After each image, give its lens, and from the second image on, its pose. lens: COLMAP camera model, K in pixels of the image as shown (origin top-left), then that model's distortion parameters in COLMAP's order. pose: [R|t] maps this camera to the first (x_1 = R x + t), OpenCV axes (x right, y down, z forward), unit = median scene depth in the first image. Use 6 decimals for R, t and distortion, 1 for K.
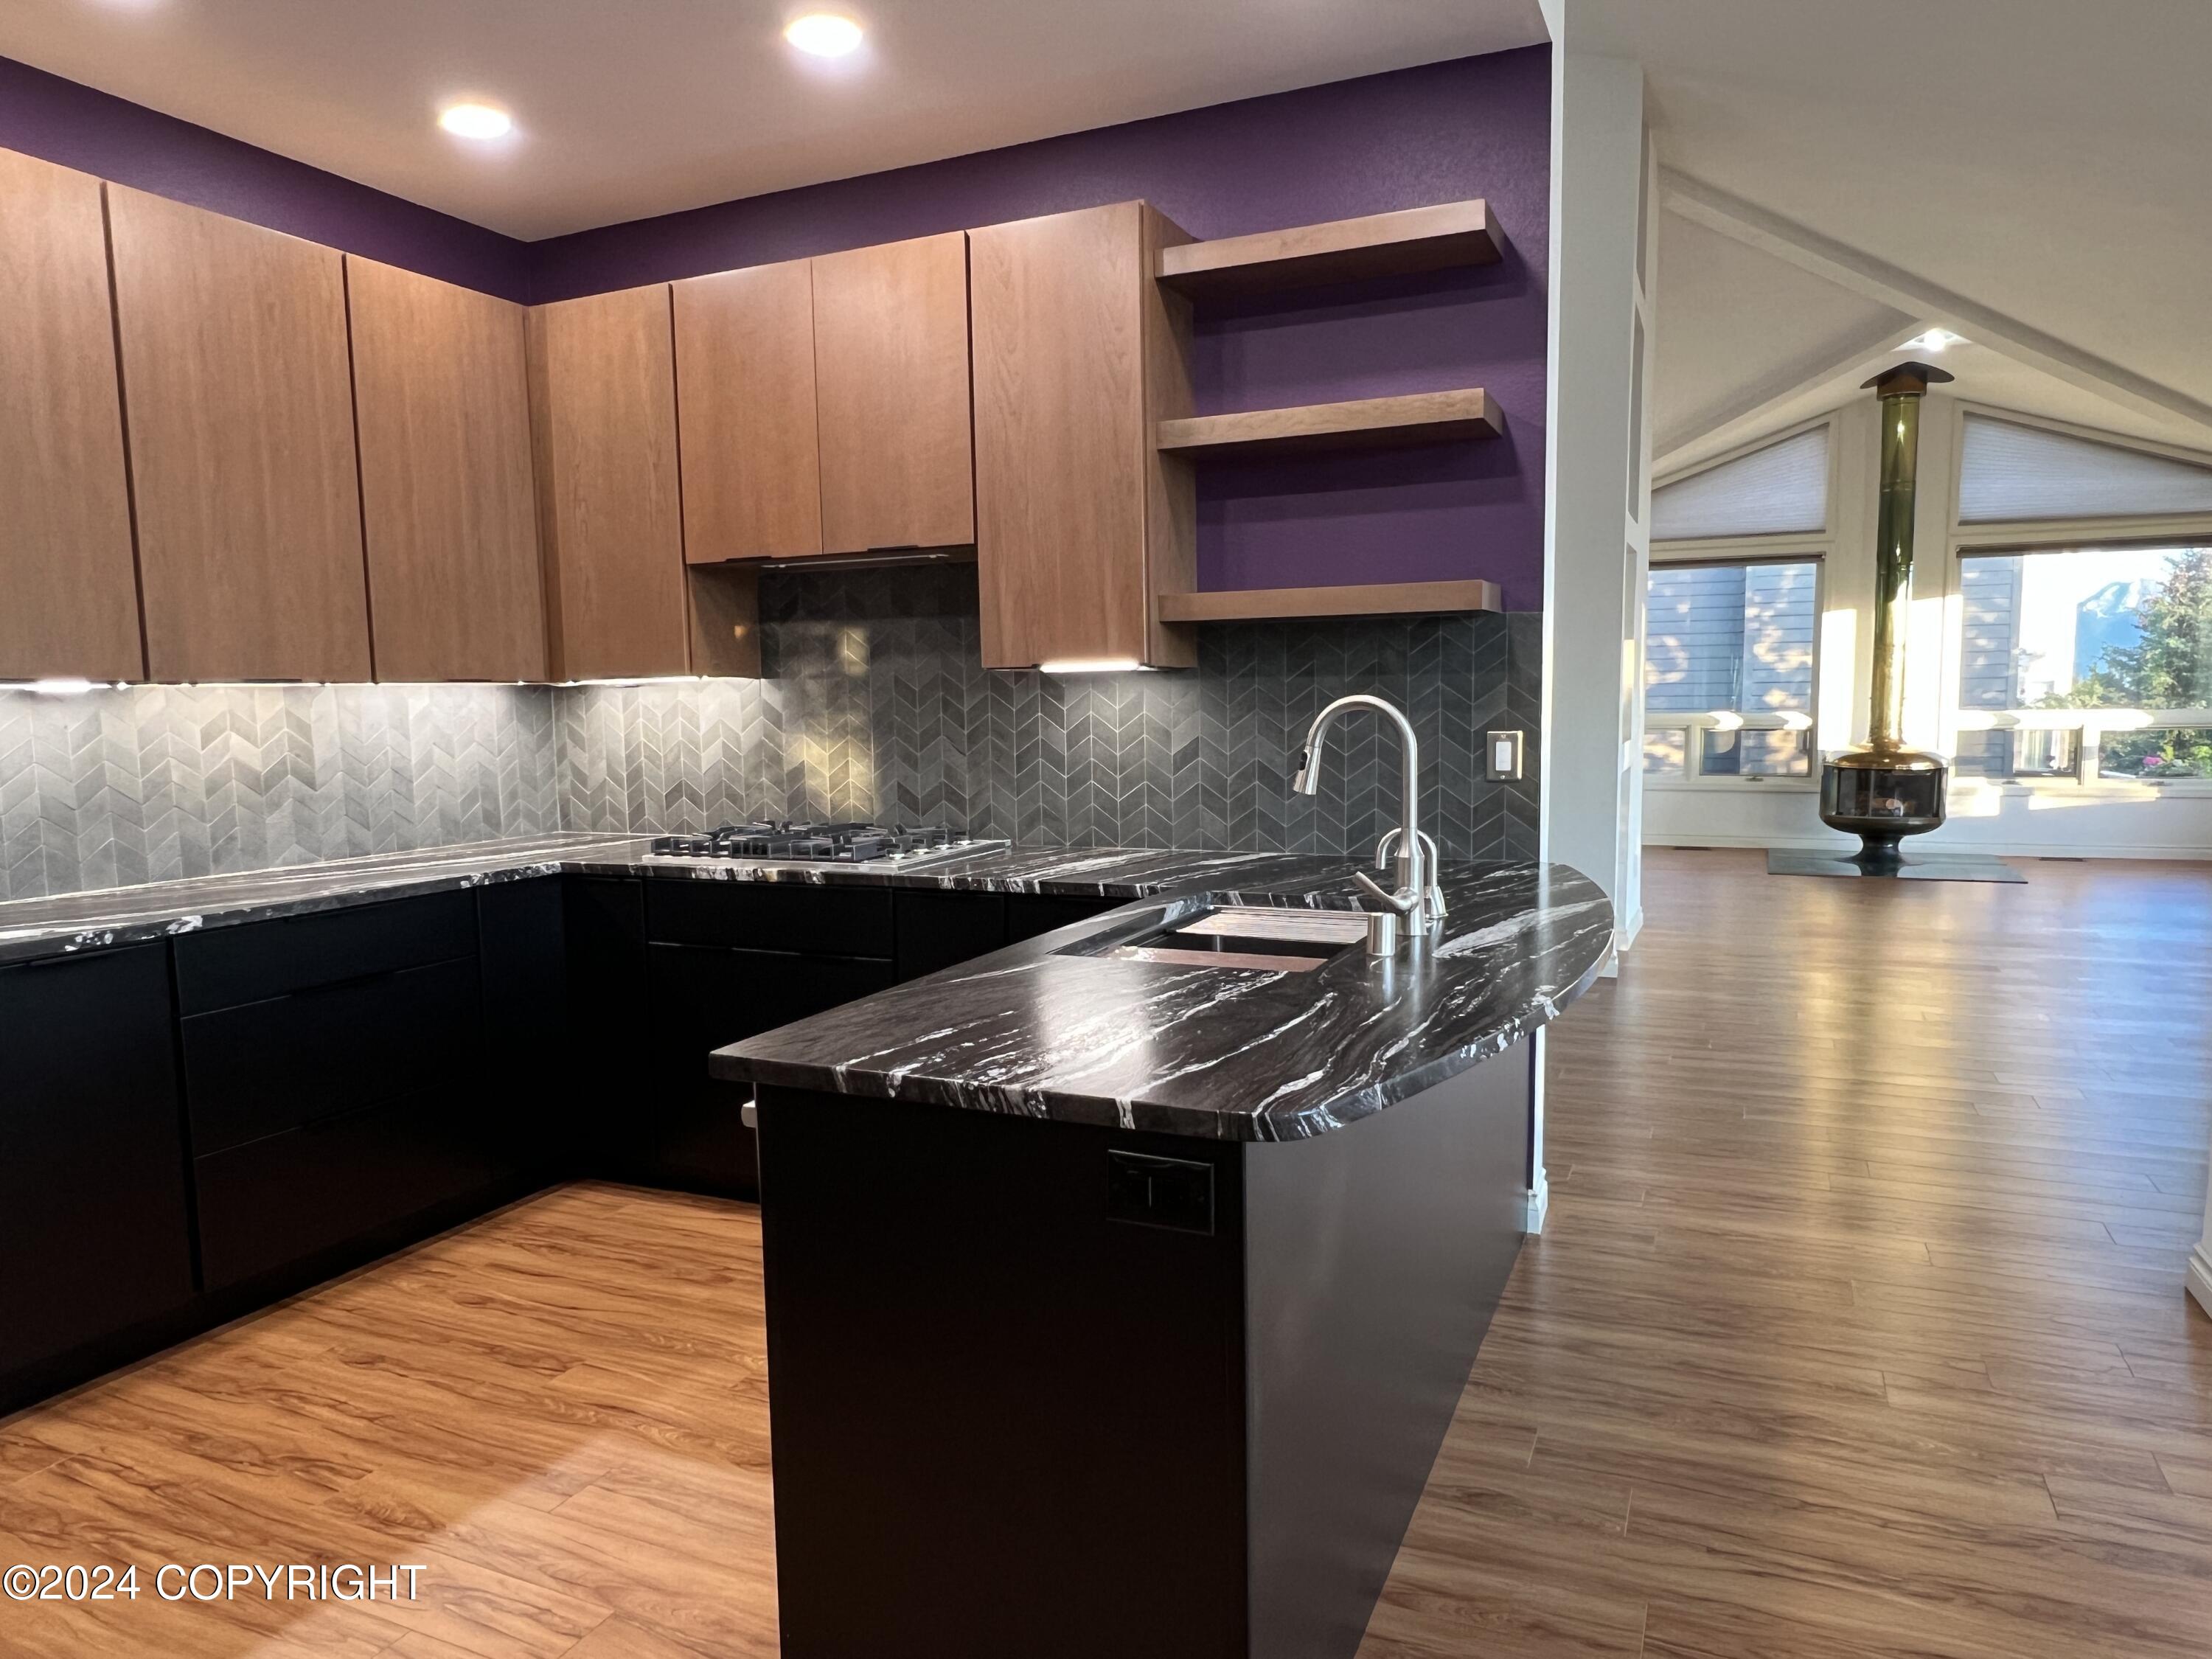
lens RADIAL K [[1414.8, 0, 1106.8], [0, 1414.8, 839.1], [0, 0, 1]] dist [0.004143, 0.001334]
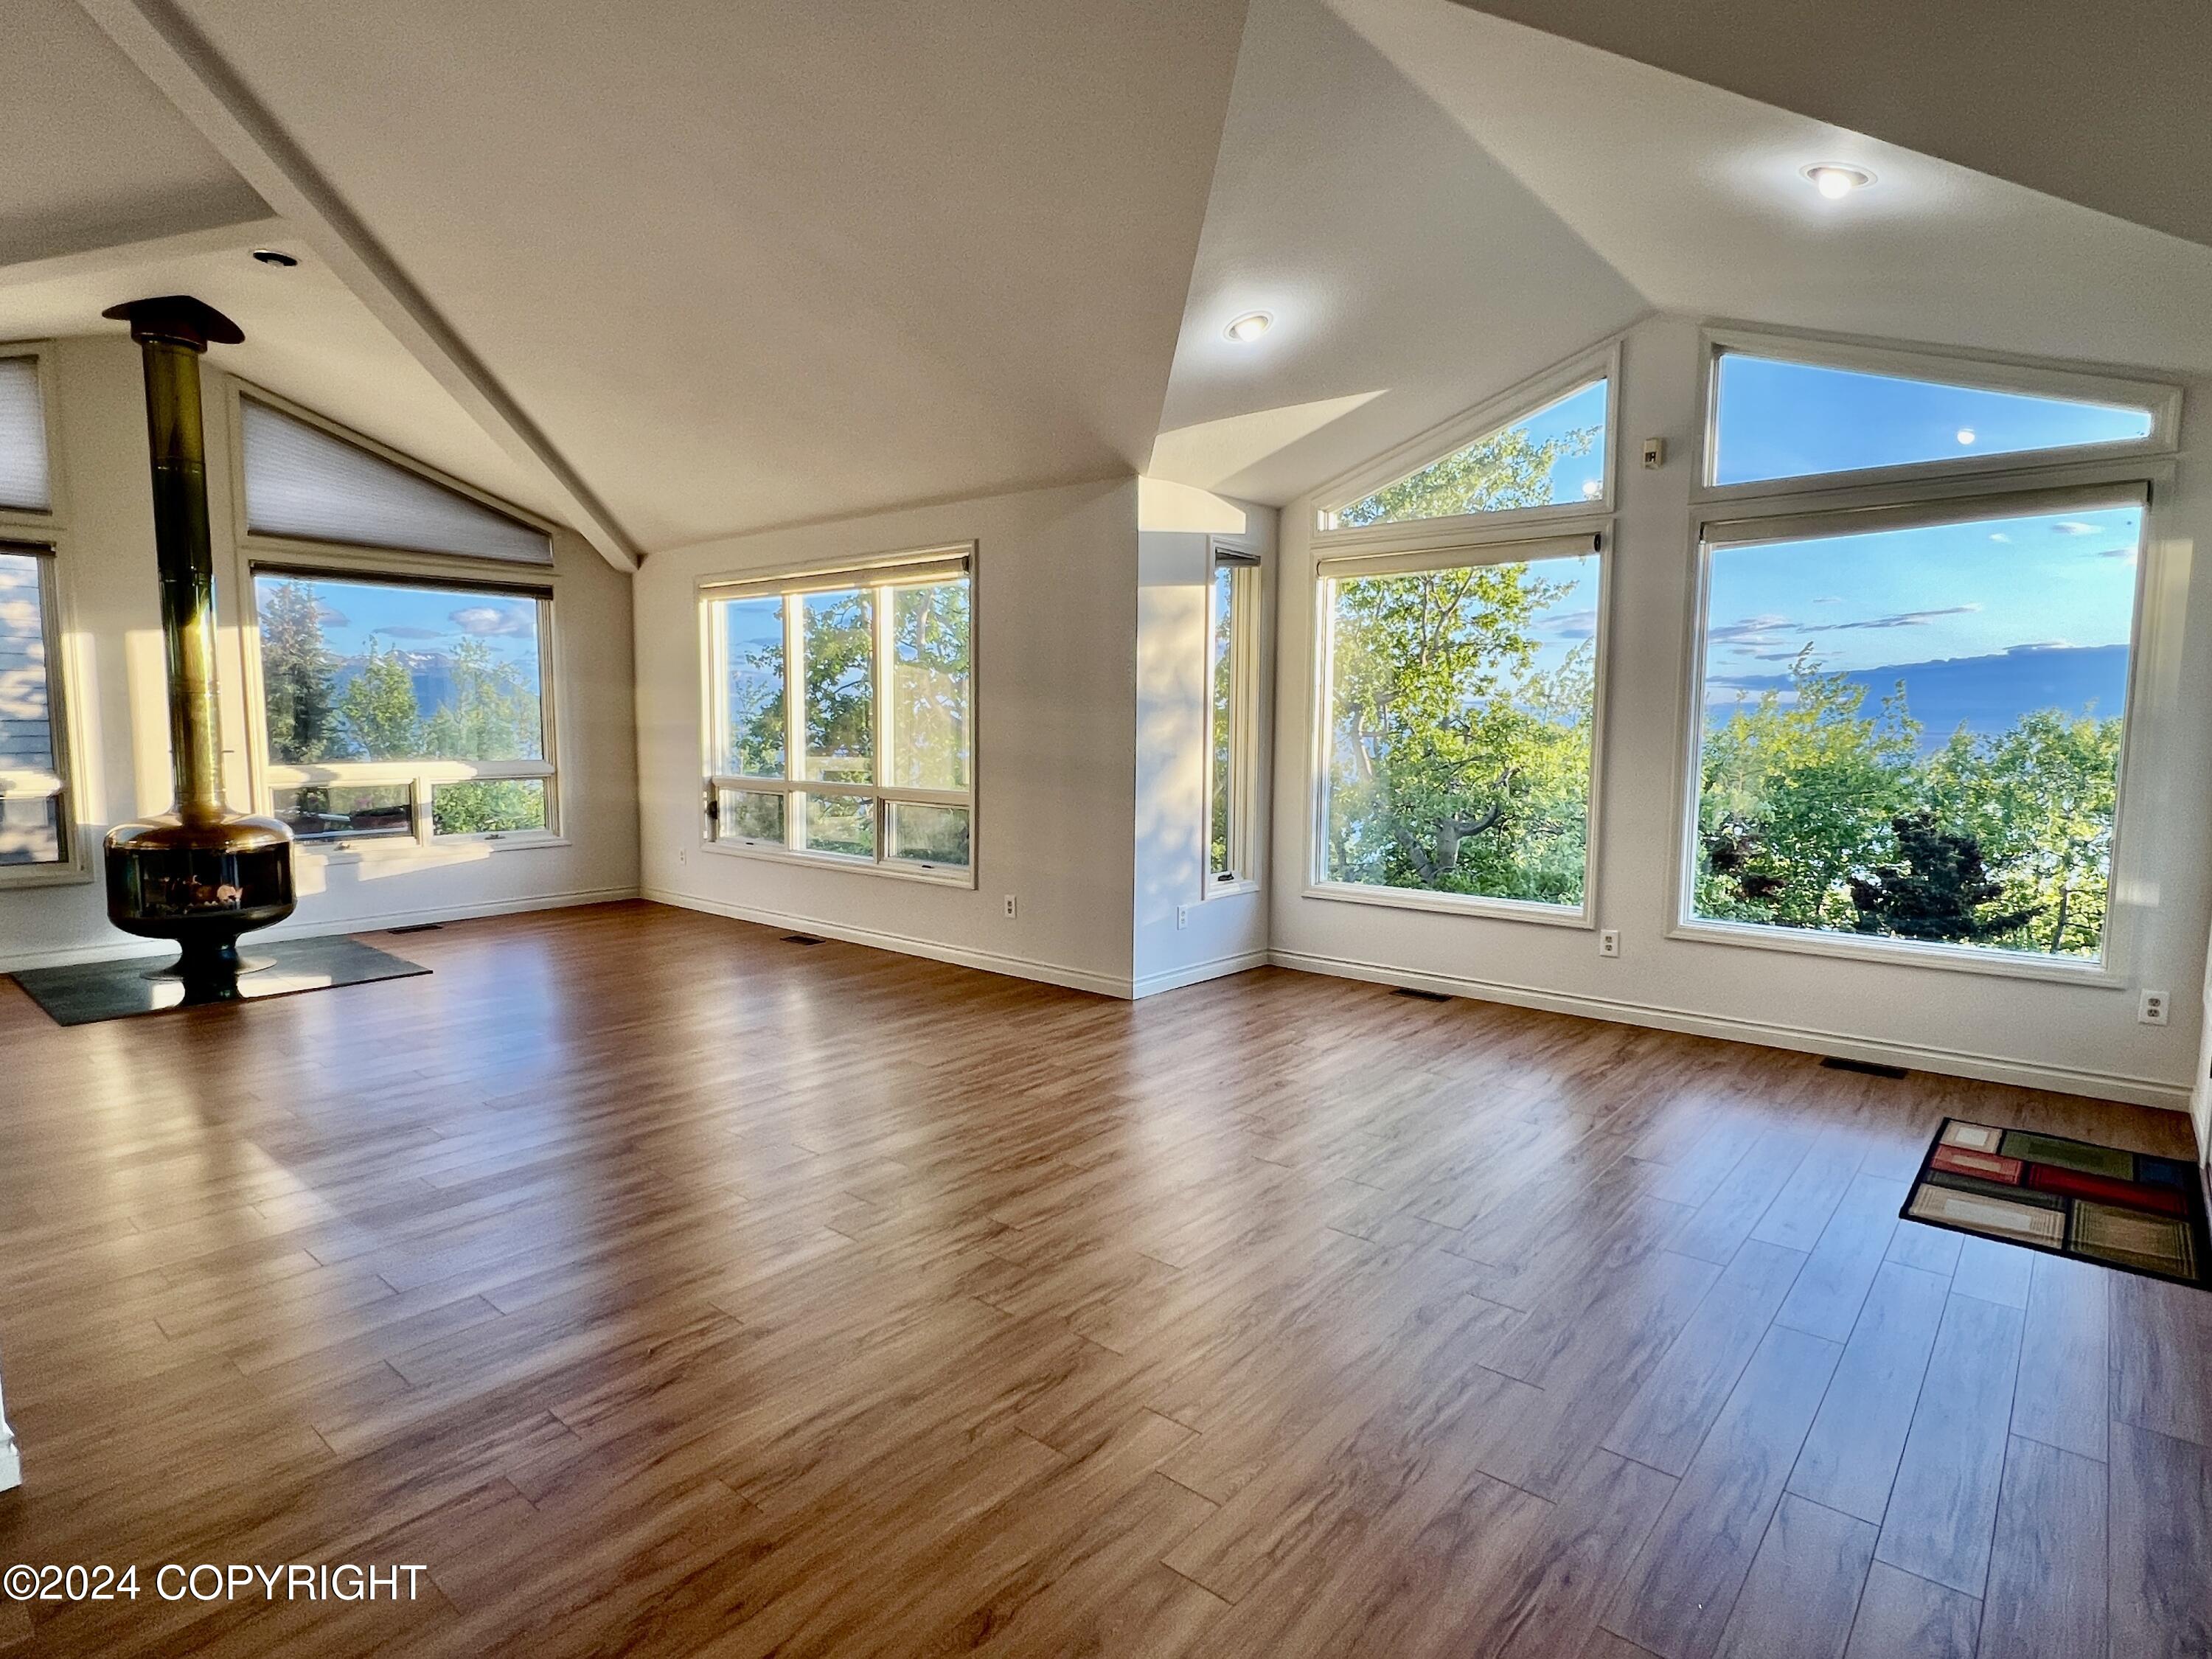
lens RADIAL K [[1178.3, 0, 1110.7], [0, 1178.3, 844.9], [0, 0, 1]] dist [-0.000102, -0.000058]
pose [[0.271546, -0.082388, 0.958893, 0.081222], [0.085312, 0.994468, 0.061285, -0.047453], [-0.958637, 0.065164, 0.277073, 0.363984]]
